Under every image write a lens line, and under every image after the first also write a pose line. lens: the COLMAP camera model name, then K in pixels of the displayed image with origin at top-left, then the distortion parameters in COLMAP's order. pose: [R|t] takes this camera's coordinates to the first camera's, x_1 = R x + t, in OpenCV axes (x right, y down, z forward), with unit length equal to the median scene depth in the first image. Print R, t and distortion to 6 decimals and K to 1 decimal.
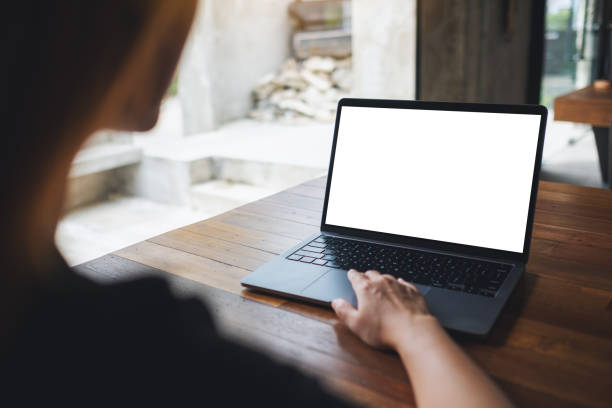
lens RADIAL K [[636.1, 0, 306.0], [0, 636.1, 204.0], [0, 0, 1]] dist [-0.045348, 0.044588]
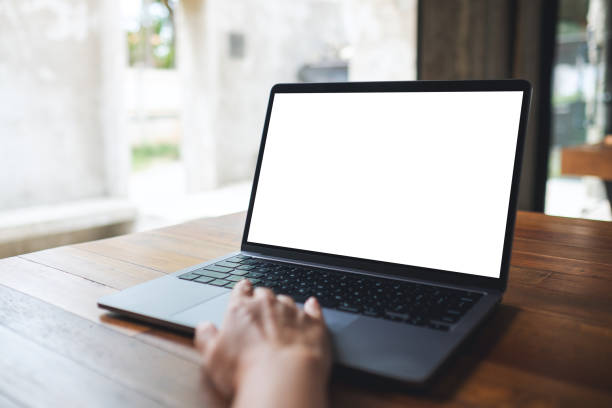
lens RADIAL K [[636.1, 0, 306.0], [0, 636.1, 204.0], [0, 0, 1]] dist [-0.045348, 0.044588]
pose [[0.999363, 0.029555, -0.020012, 0.138056], [-0.031556, 0.993602, -0.108444, 0.080545], [0.016679, 0.109006, 0.993901, 0.278192]]
